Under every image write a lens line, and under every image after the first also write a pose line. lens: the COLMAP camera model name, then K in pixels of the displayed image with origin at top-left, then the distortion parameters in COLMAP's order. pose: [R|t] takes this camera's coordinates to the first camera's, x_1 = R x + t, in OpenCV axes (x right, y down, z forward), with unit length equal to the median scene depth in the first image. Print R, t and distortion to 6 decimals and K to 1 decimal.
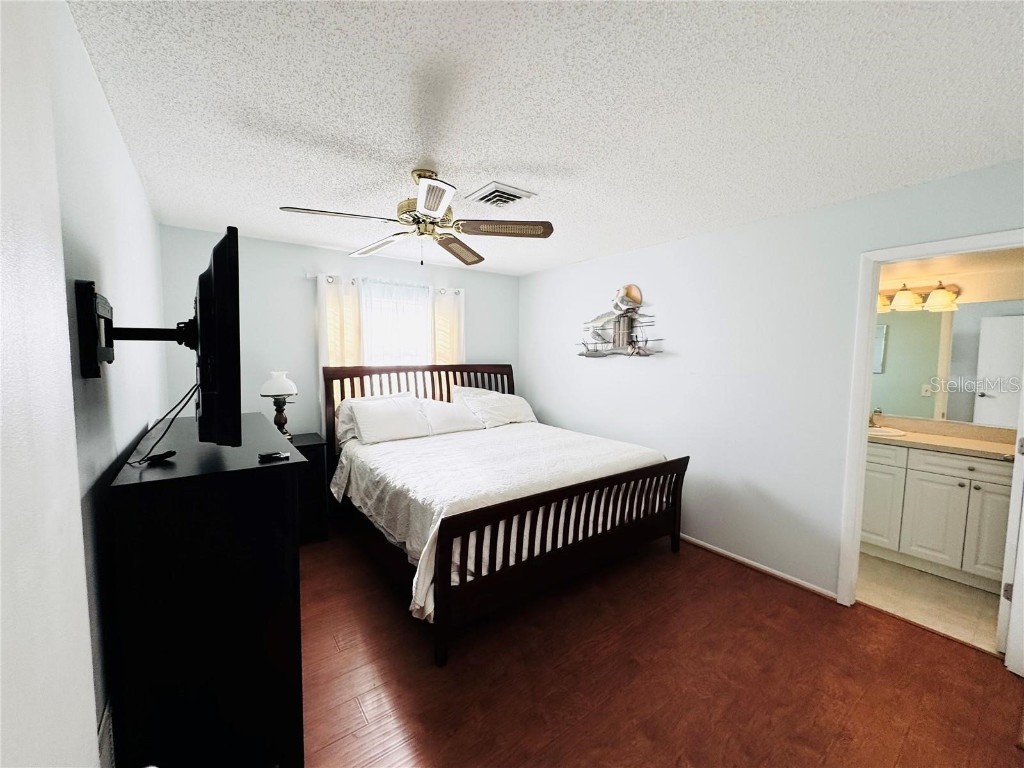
lens RADIAL K [[410.1, 0, 512.2], [0, 410.1, 382.3], [0, 0, 1]] dist [-0.000466, 0.000126]
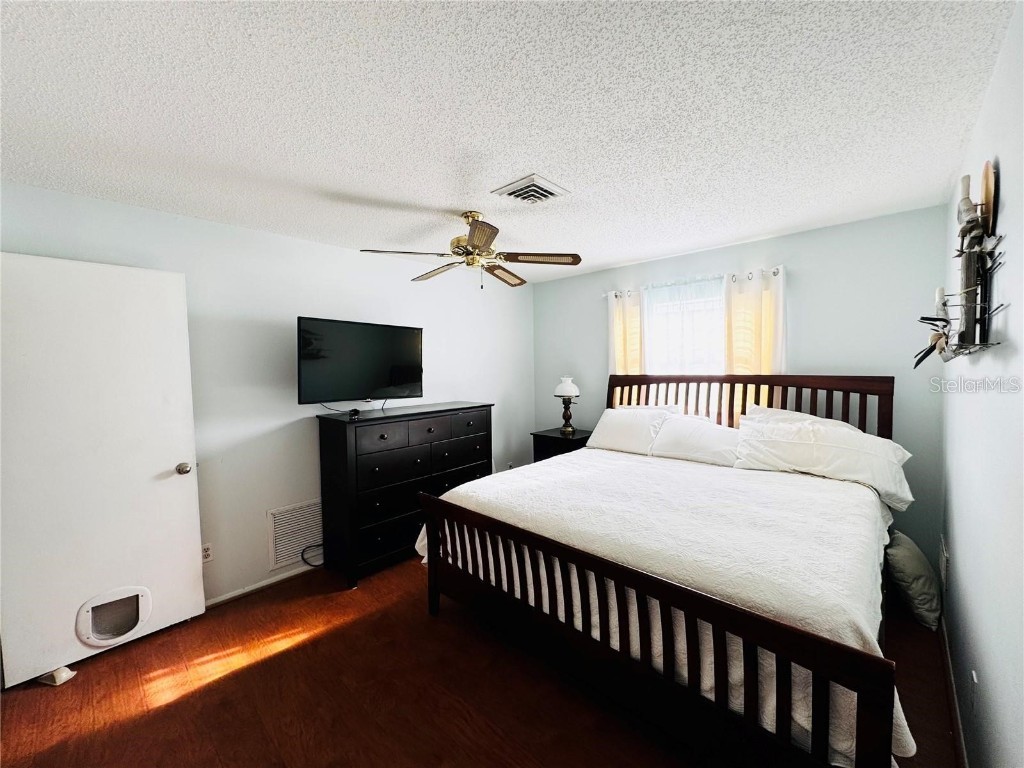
lens RADIAL K [[410.1, 0, 512.2], [0, 410.1, 382.3], [0, 0, 1]] dist [-0.000466, 0.000126]
pose [[0.163461, 0.038838, -0.985785, 0.568793], [-0.045731, 0.998449, 0.031754, -0.037814], [0.985489, 0.039890, 0.164984, 0.517076]]
